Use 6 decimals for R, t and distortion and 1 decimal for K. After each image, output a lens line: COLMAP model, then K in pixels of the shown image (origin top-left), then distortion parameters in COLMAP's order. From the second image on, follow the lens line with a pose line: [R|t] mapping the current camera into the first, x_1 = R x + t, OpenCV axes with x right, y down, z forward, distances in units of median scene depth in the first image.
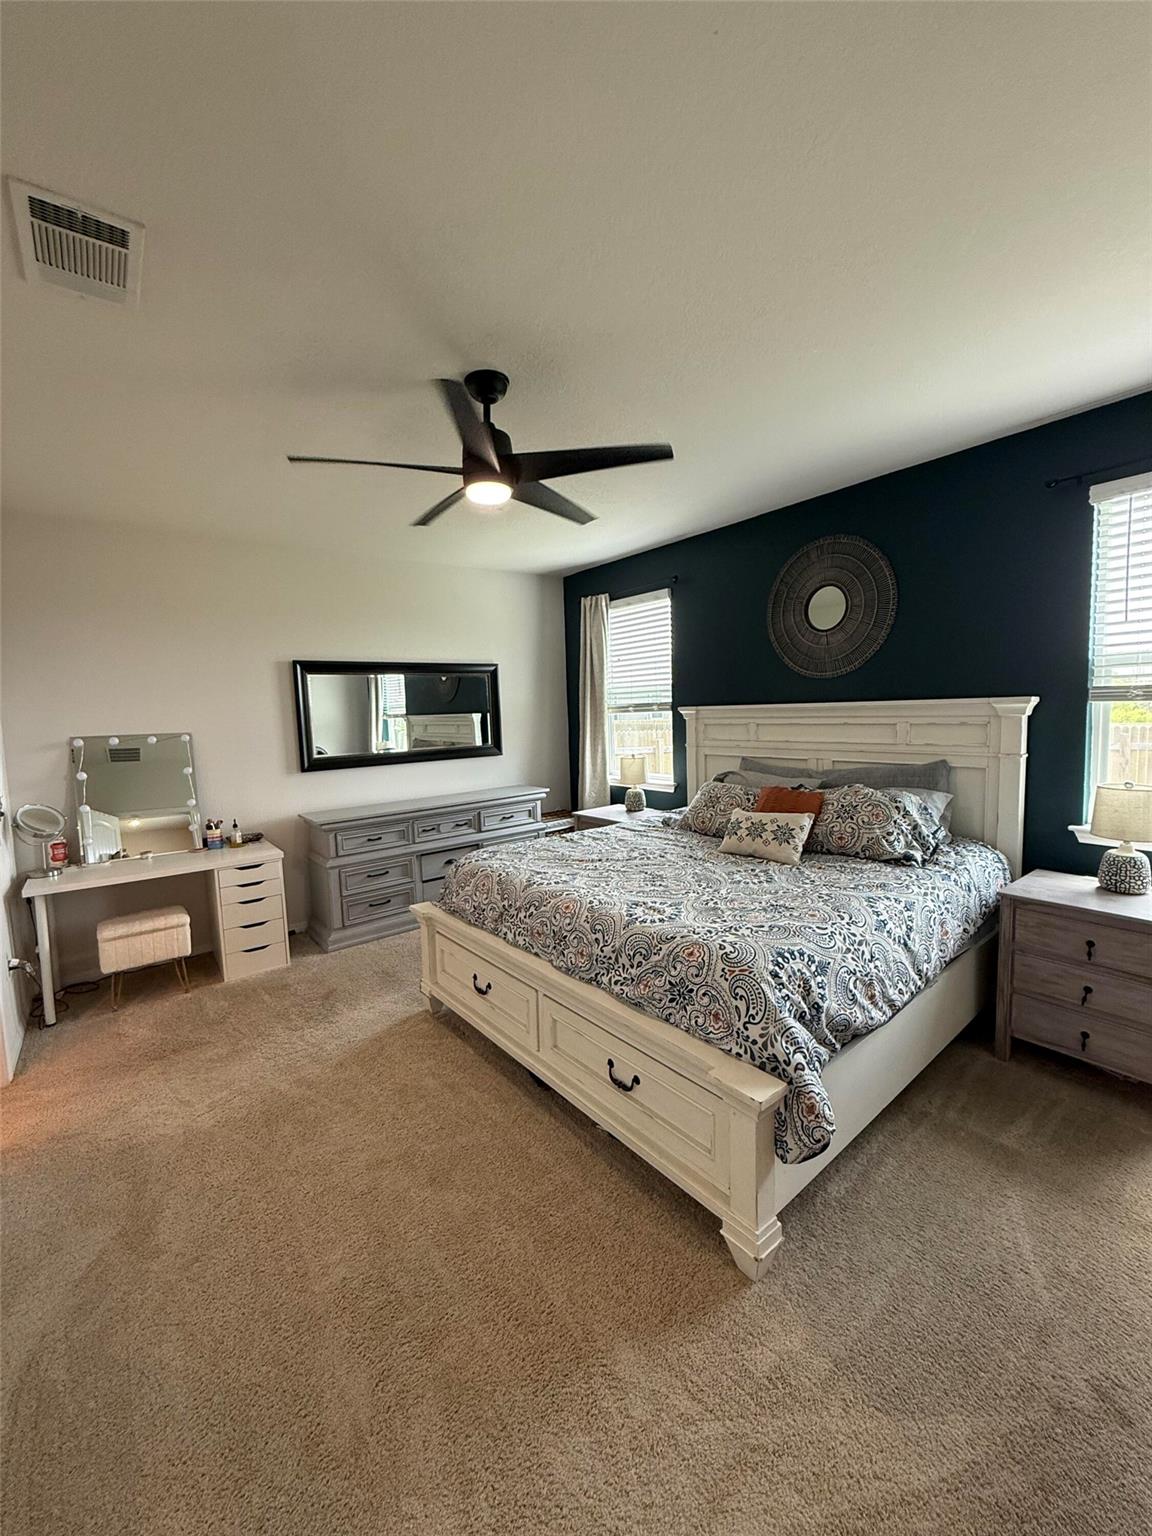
lens RADIAL K [[611.9, 0, 573.7], [0, 611.9, 761.9], [0, 0, 1]] dist [-0.000779, 0.000452]
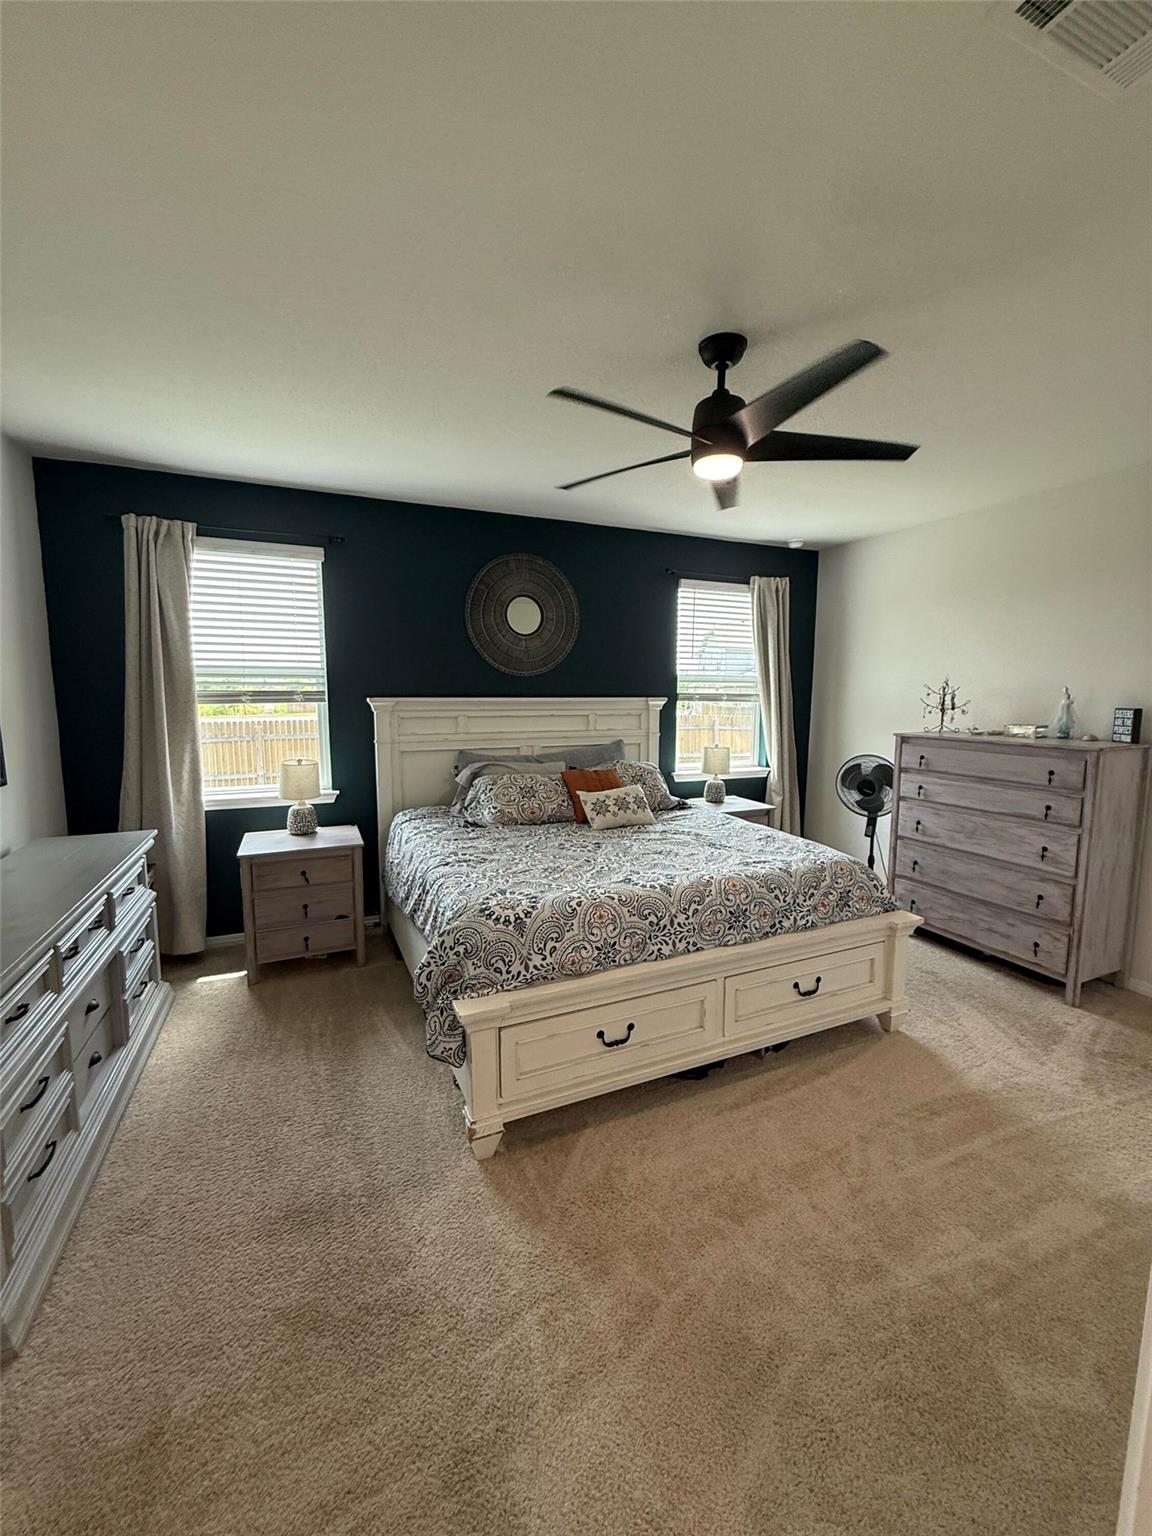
lens RADIAL K [[611.9, 0, 575.5], [0, 611.9, 763.4], [0, 0, 1]] dist [-0.000779, 0.000452]
pose [[0.258006, -0.081396, 0.962708, -0.818717], [0.070799, 0.995359, 0.065182, -0.048979], [-0.963546, 0.051342, 0.262572, 0.724536]]
